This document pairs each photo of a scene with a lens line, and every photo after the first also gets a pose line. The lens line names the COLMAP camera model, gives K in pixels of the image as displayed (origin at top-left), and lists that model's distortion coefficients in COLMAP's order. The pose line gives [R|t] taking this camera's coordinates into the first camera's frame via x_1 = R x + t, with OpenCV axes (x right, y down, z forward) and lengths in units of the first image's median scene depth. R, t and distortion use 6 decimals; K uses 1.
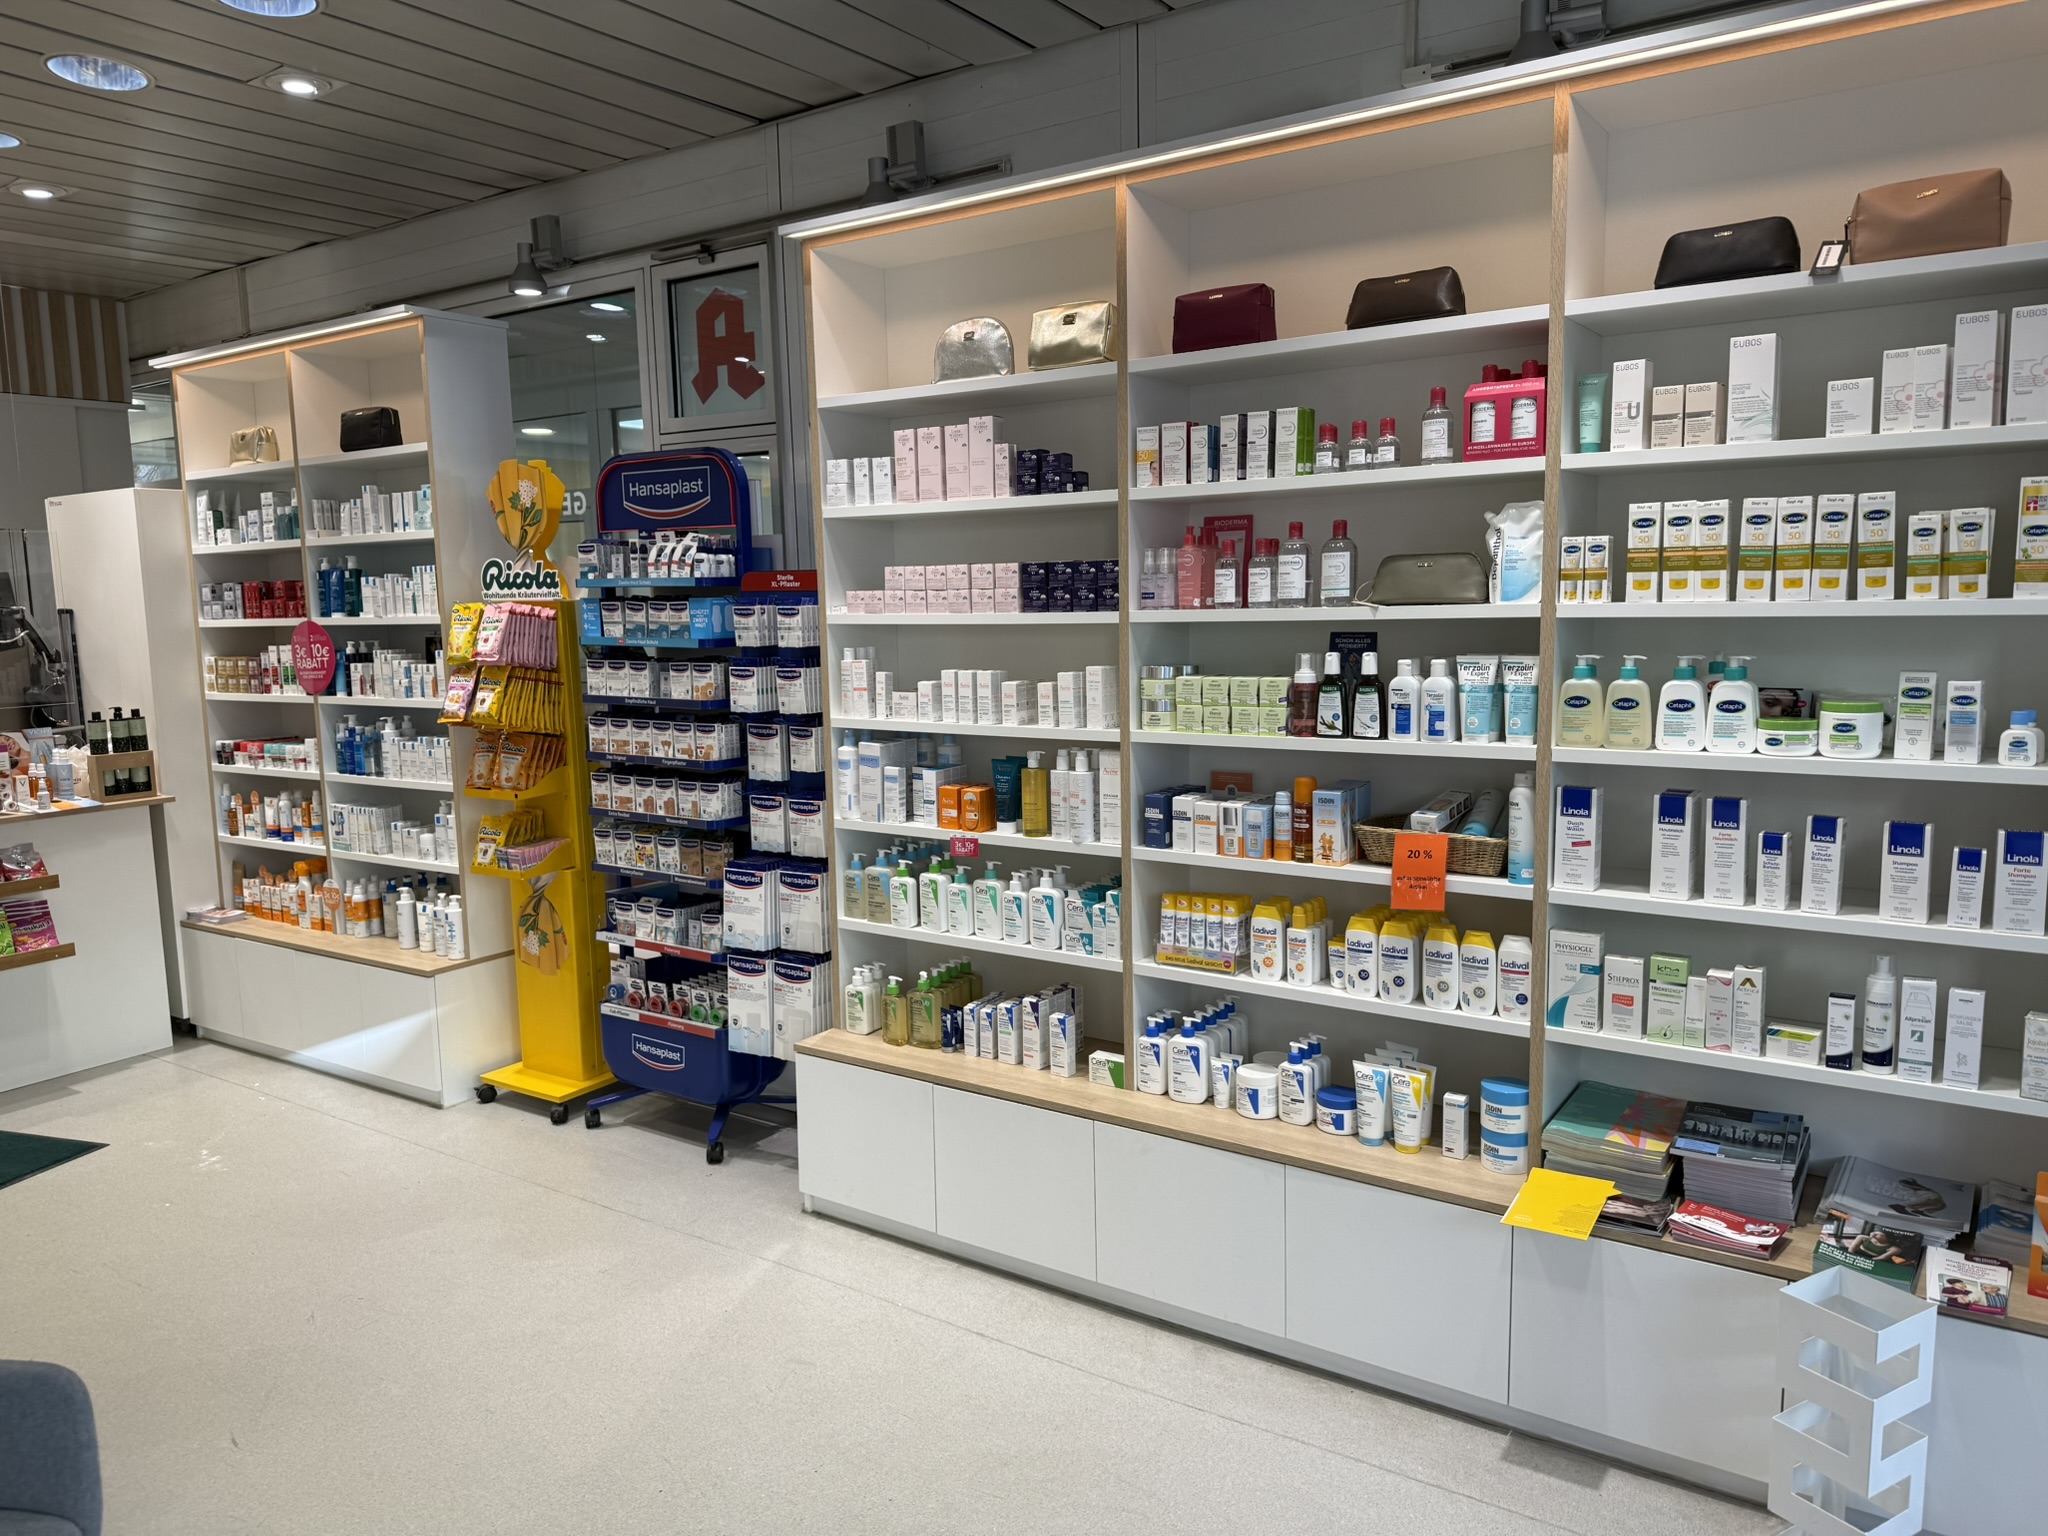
lens RADIAL K [[1413.4, 0, 1024.0], [0, 1413.4, 768.0], [0, 0, 1]] dist [0.092600, -0.133758]
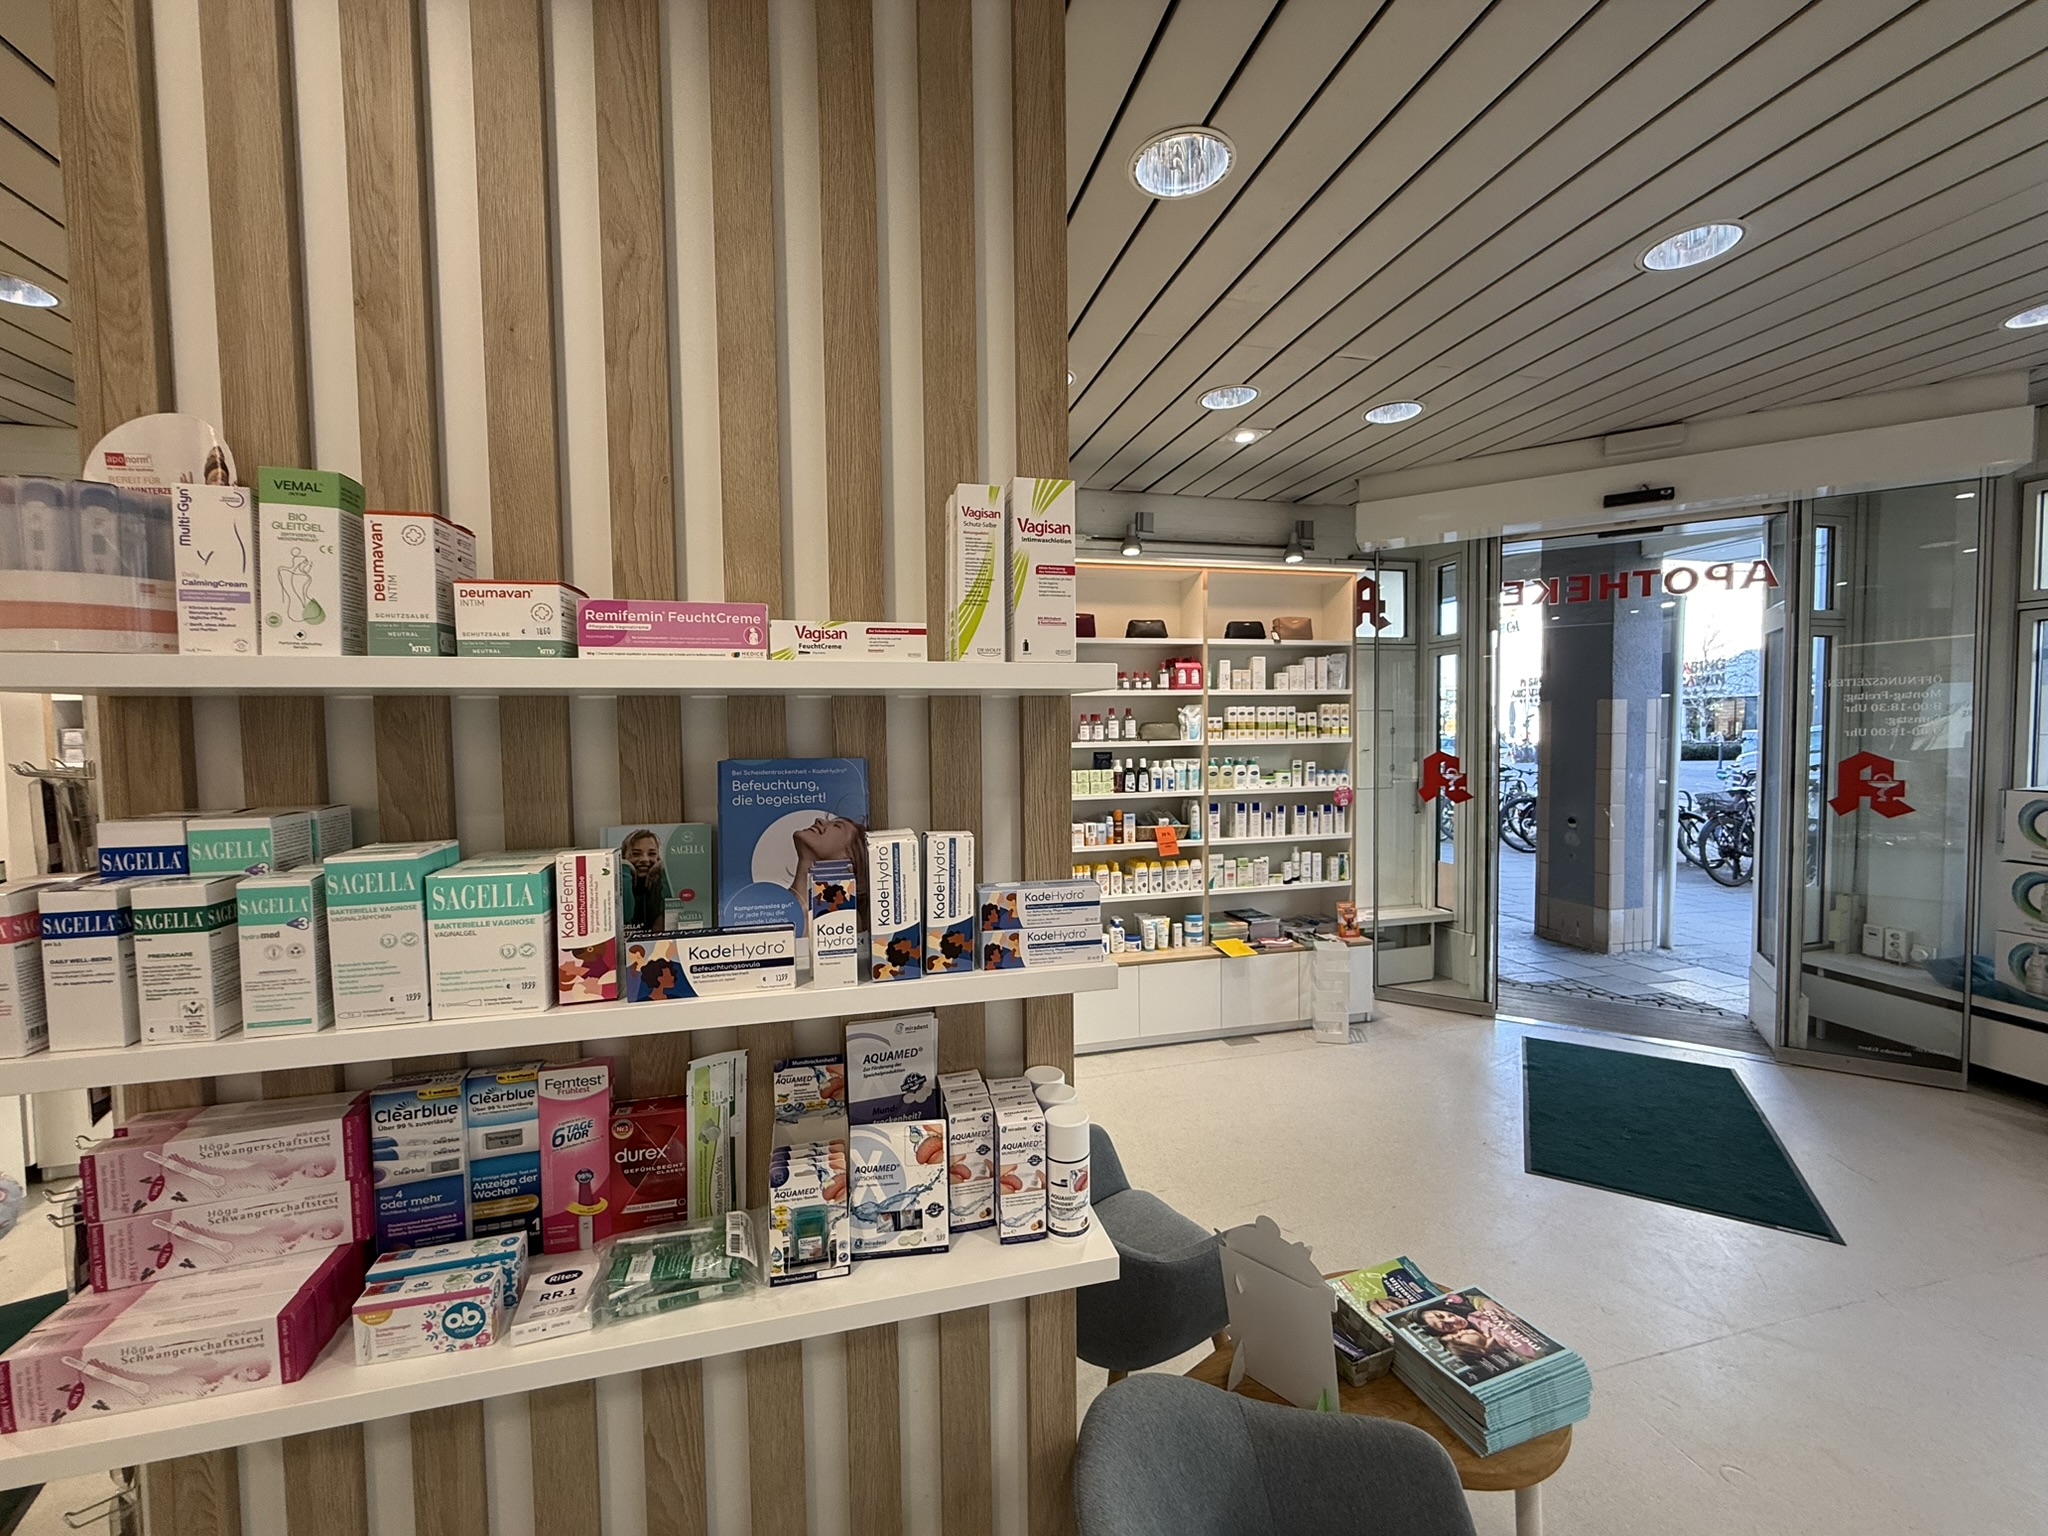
lens RADIAL K [[806.0, 0, 1020.6], [0, 806.0, 765.1], [0, 0, 1]] dist [0.000803, 0.000103]
pose [[0.667960, -0.017490, 0.743992, -1.076531], [0.092872, 0.993868, -0.060016, -0.002359], [-0.738380, 0.109184, 0.665488, 0.197470]]
